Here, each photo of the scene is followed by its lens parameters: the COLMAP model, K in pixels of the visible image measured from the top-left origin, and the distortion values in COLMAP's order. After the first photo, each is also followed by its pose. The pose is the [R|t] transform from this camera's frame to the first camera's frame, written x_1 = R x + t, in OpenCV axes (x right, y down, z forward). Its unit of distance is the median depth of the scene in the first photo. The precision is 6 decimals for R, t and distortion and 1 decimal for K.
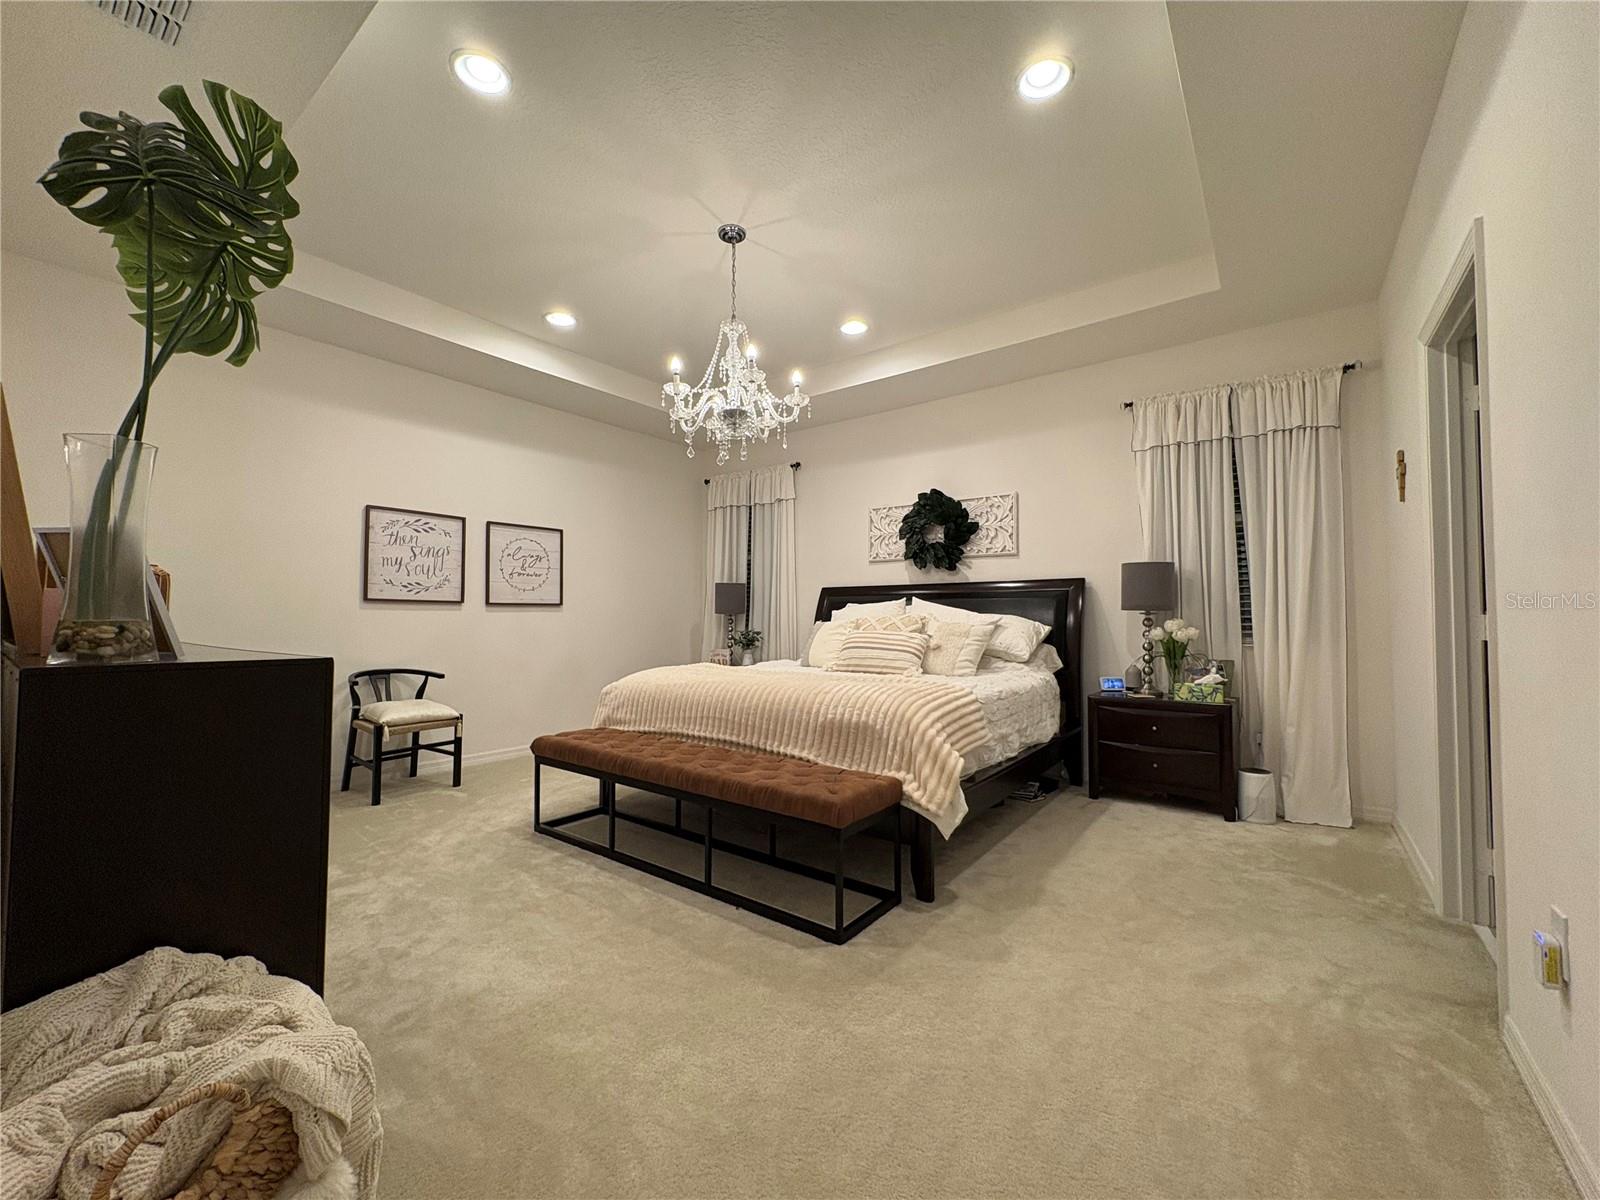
lens RADIAL K [[635.6, 0, 800.0], [0, 635.6, 600.0], [0, 0, 1]] dist [0.000717, 0.000593]
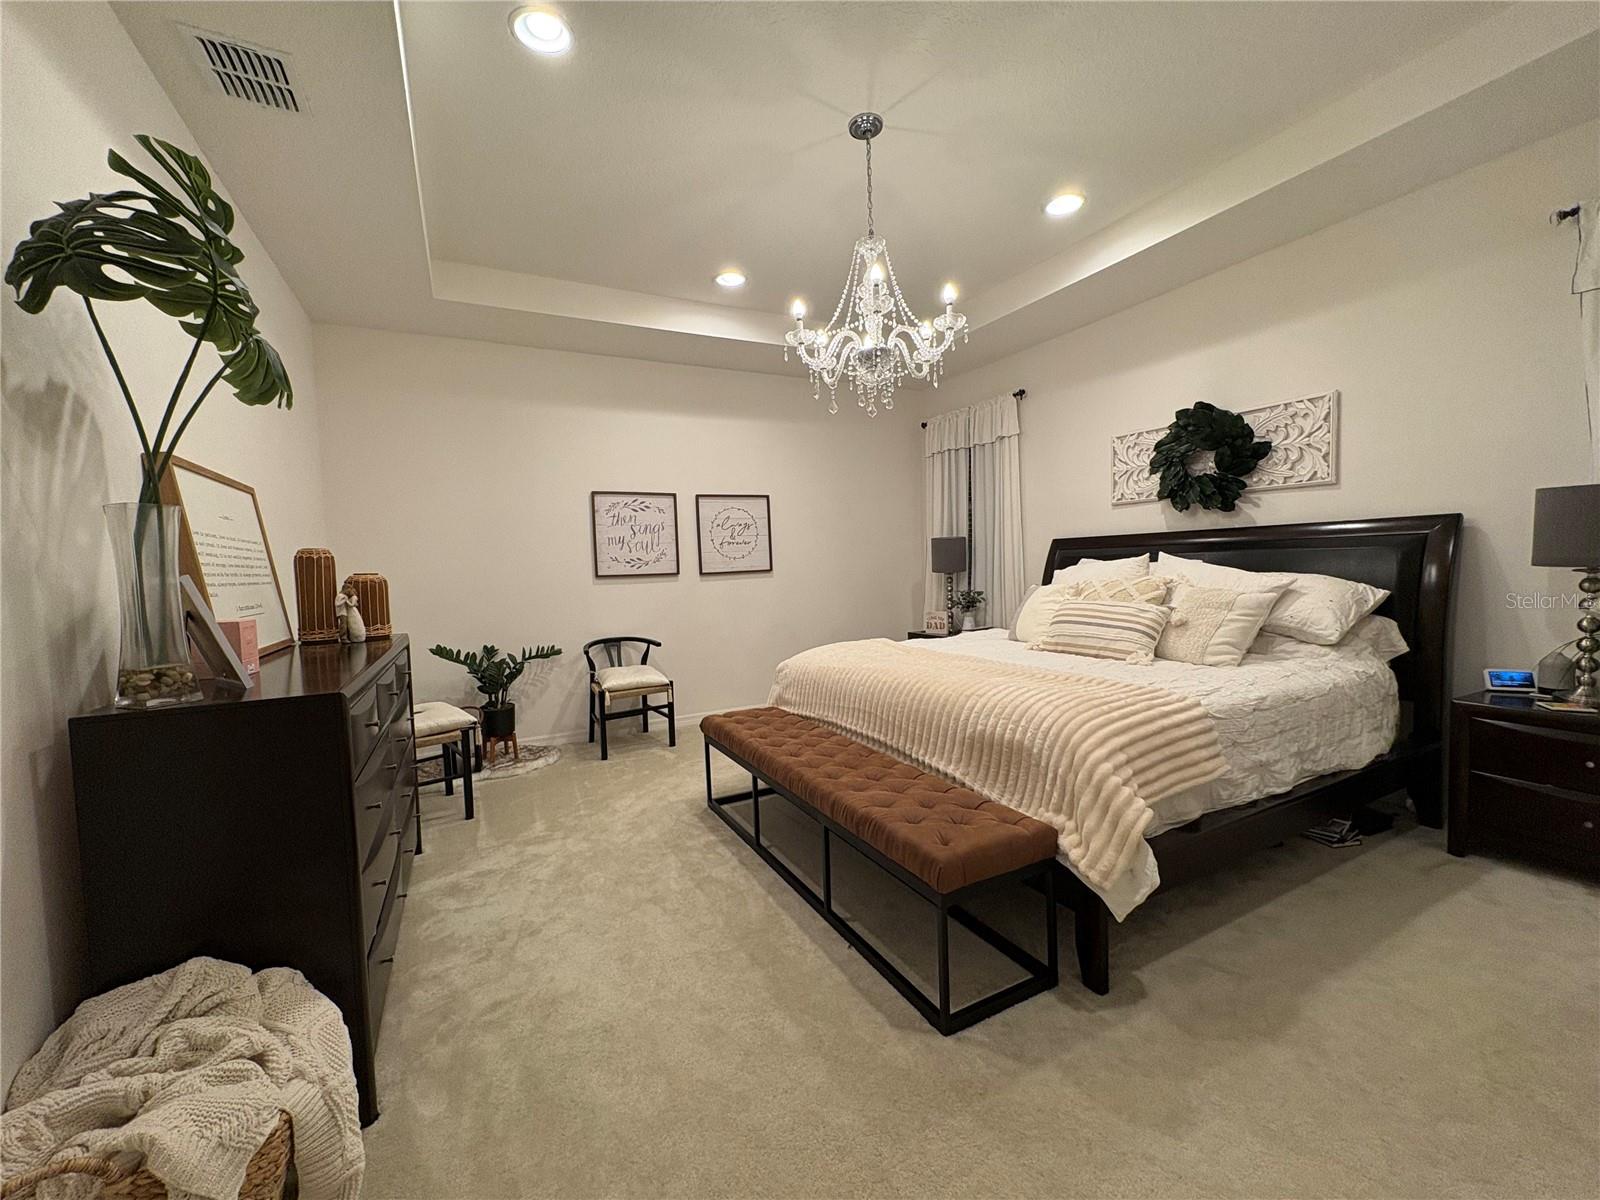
lens RADIAL K [[635.6, 0, 800.0], [0, 635.6, 600.0], [0, 0, 1]] dist [0.000717, 0.000593]
pose [[0.903994, -0.008941, -0.427451, 0.156106], [0.049129, 0.995331, 0.083081, -0.044472], [0.424713, -0.096105, 0.900213, 0.171554]]
